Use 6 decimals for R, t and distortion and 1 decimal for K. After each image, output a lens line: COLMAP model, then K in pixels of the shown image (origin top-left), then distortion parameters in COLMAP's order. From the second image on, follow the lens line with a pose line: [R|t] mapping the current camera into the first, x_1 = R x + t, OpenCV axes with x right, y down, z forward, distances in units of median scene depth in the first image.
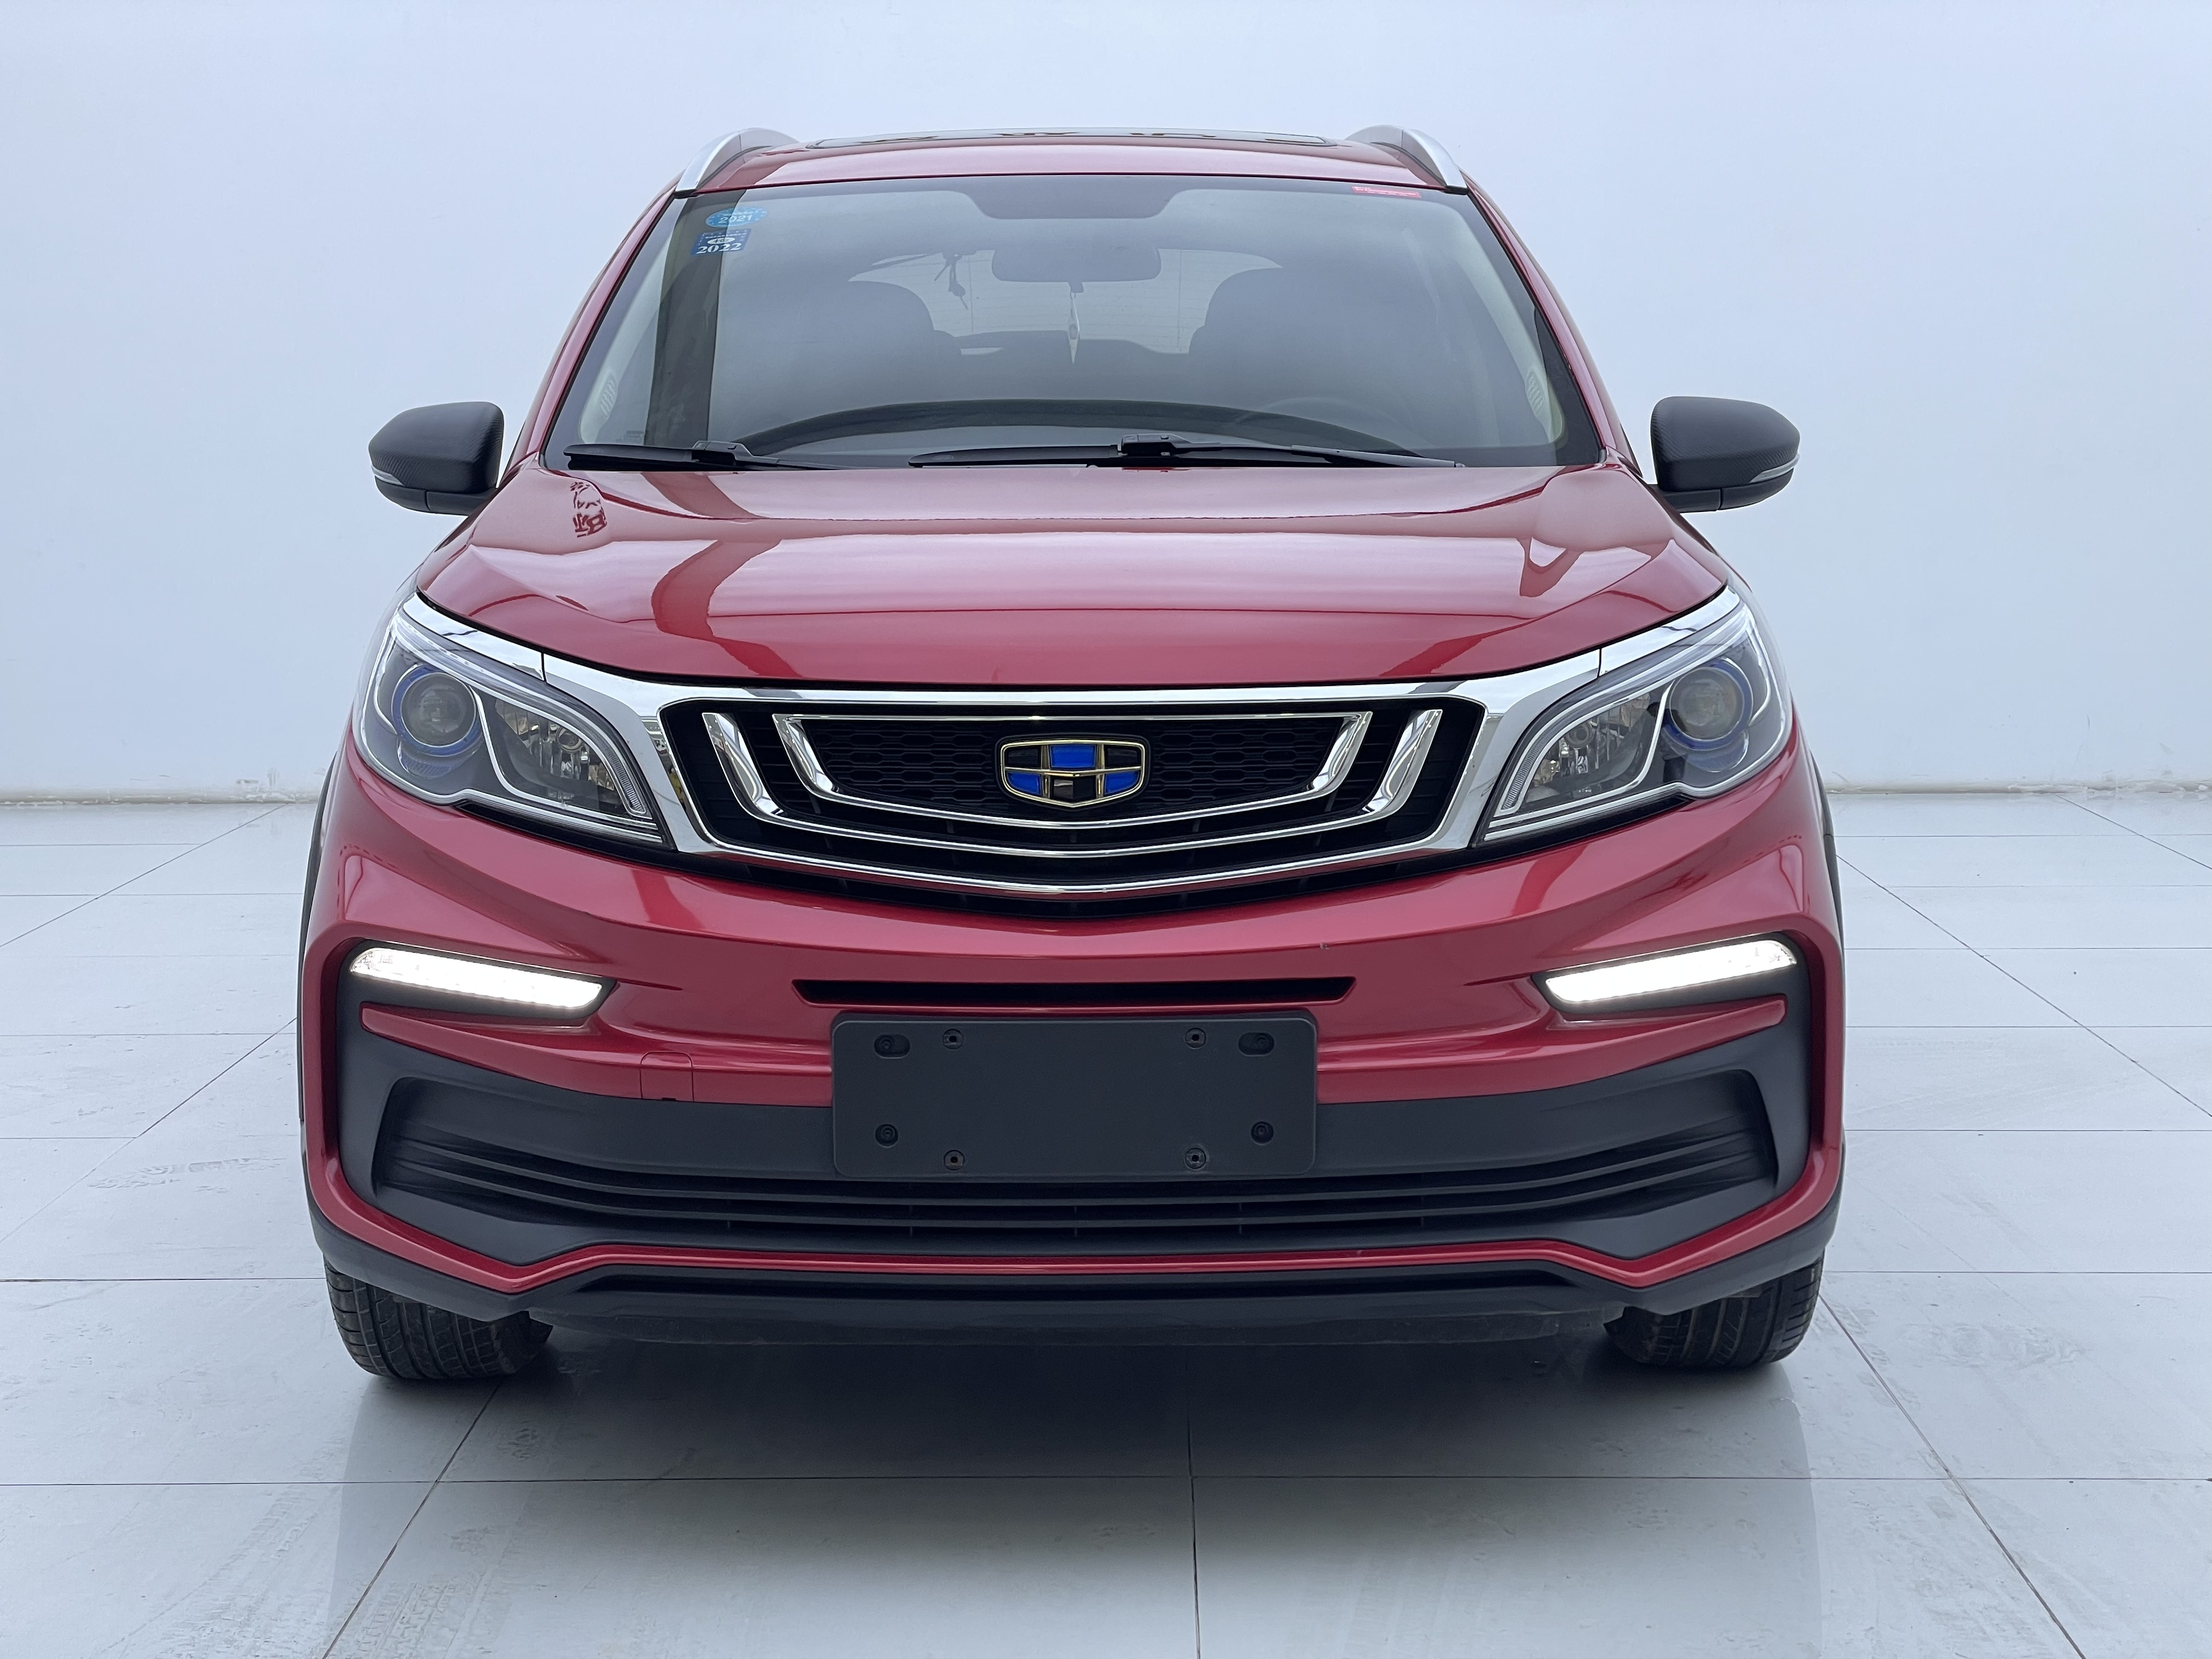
lens RADIAL K [[3273.6, 0, 1106.0], [0, 3273.6, 829.5], [0, 0, 1]] dist [0.166201, 0.009933]
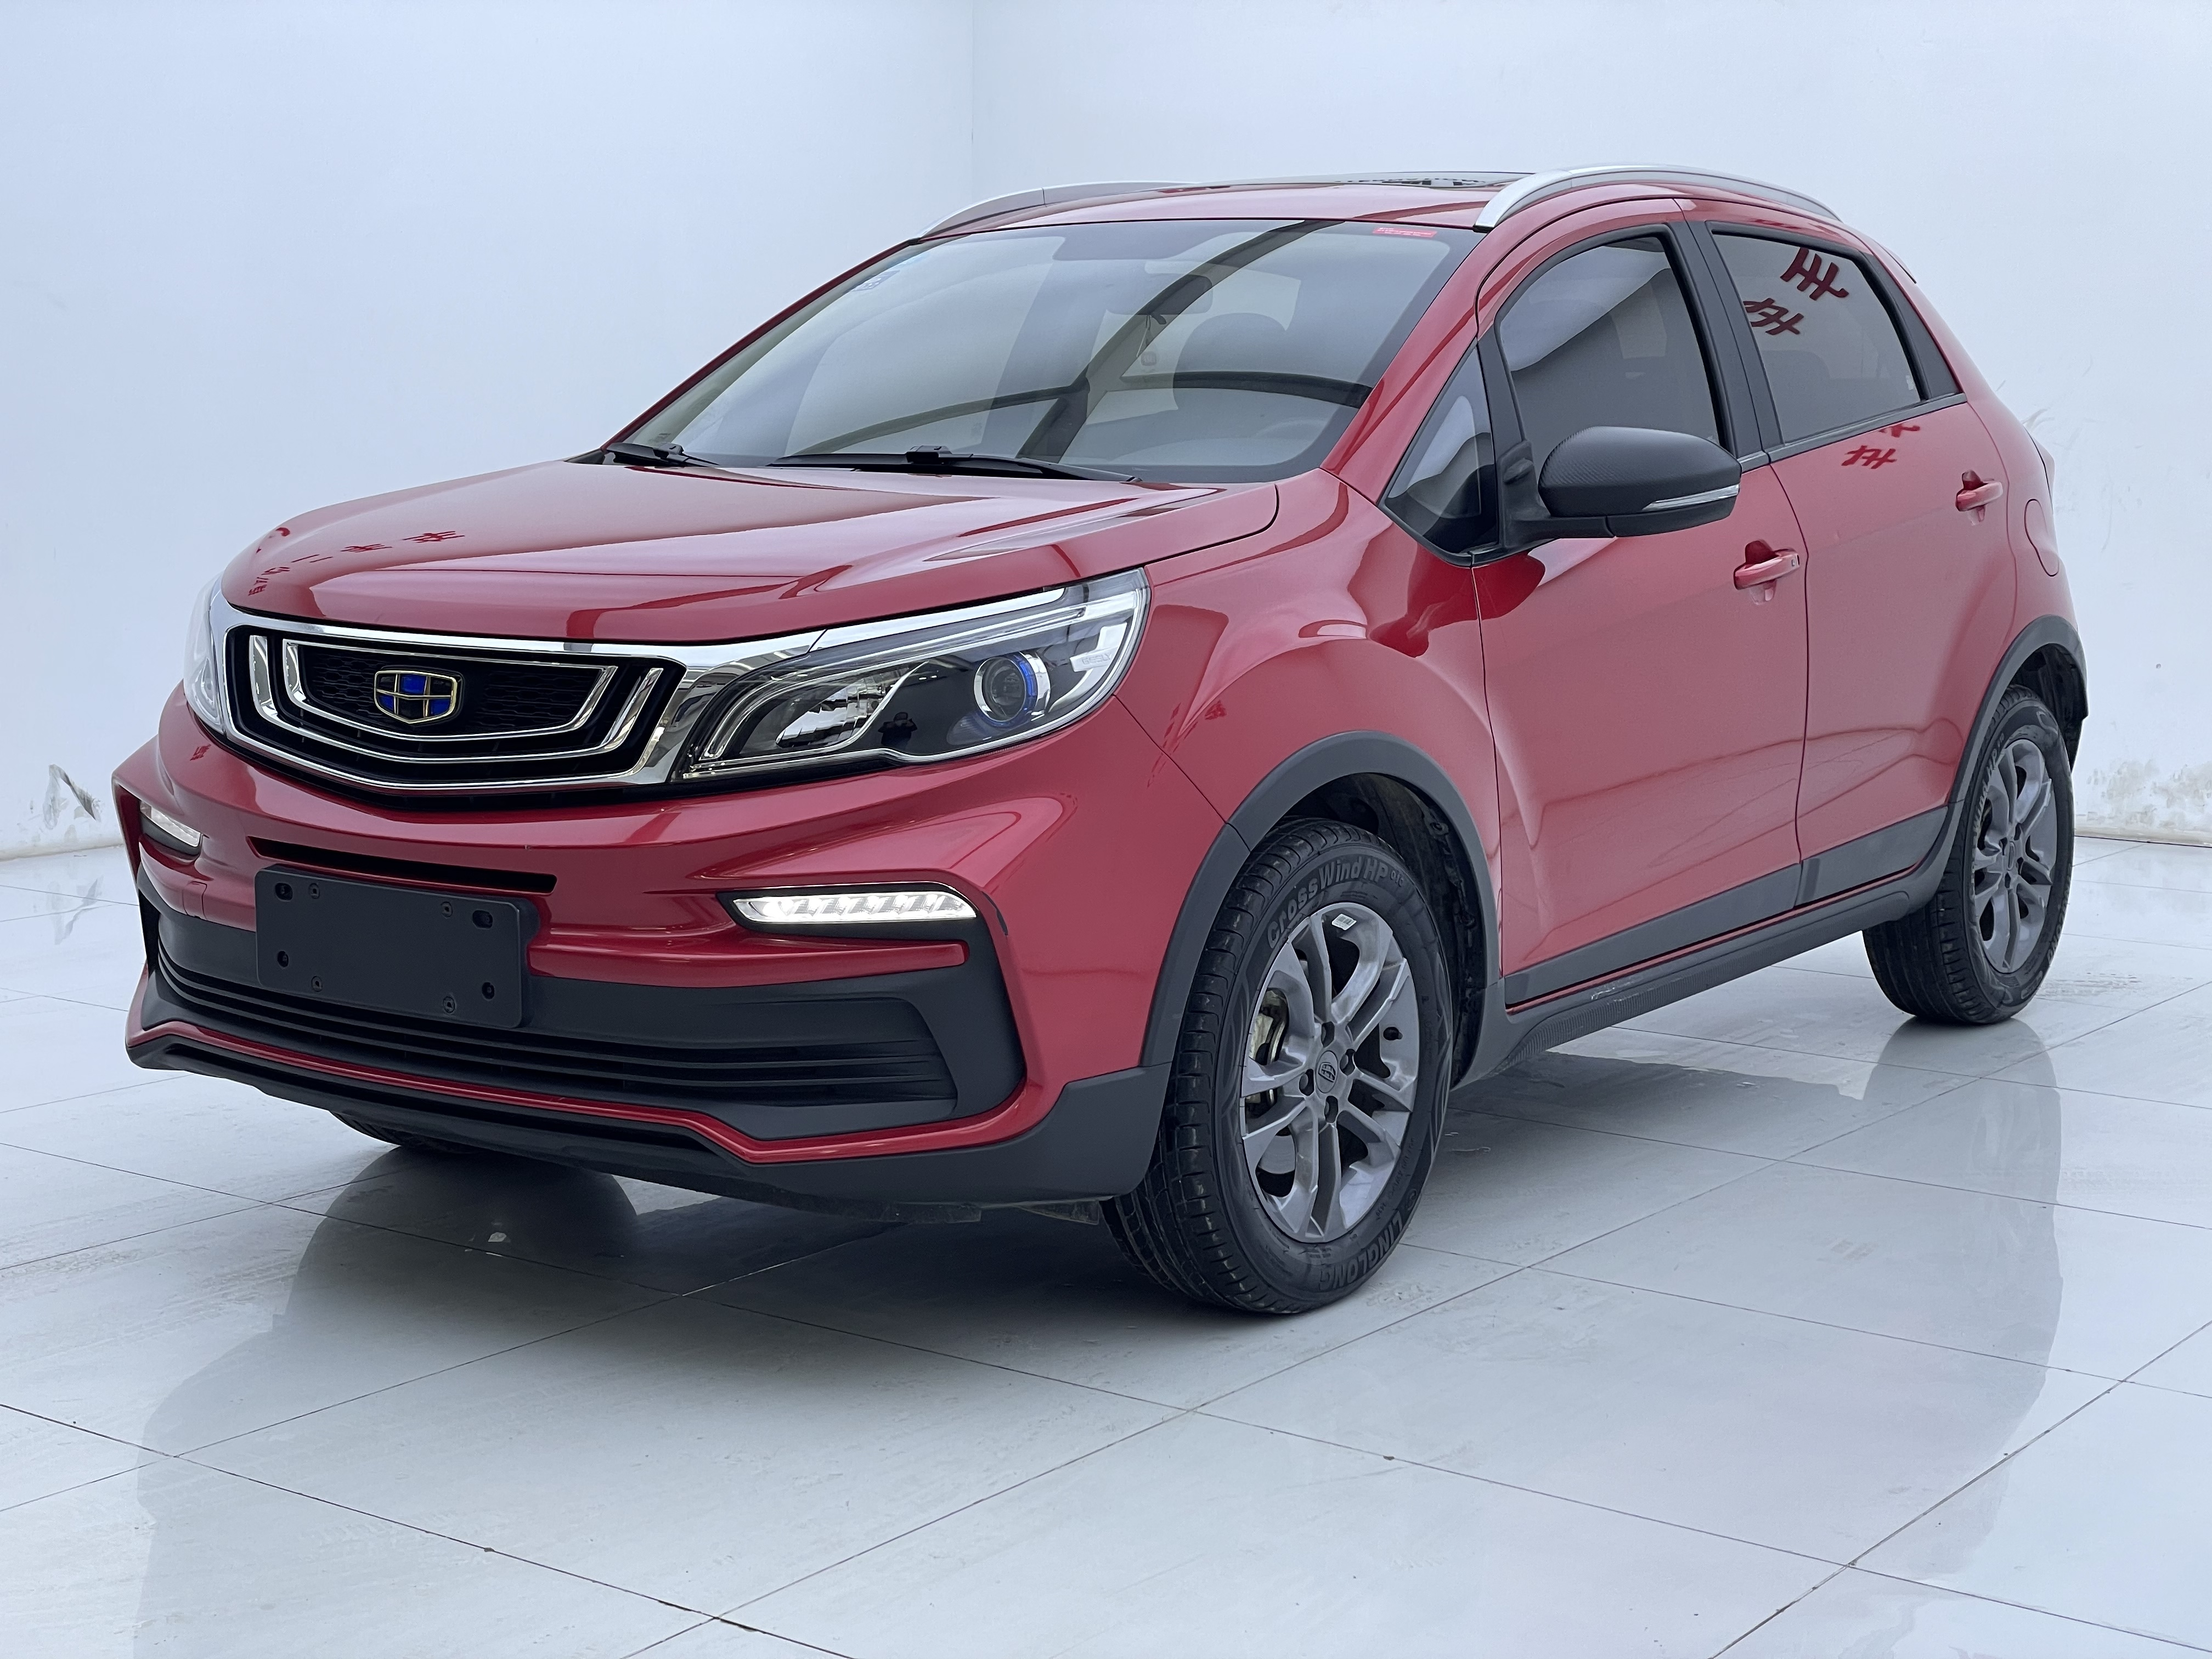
lens RADIAL K [[3273.6, 0, 1106.0], [0, 3273.6, 829.5], [0, 0, 1]] dist [0.166201, 0.009933]
pose [[0.813903, 0.090698, -0.573878, 0.949718], [-0.094659, 0.995243, 0.023042, -0.020736], [0.573238, 0.035568, 0.818617, 0.095669]]
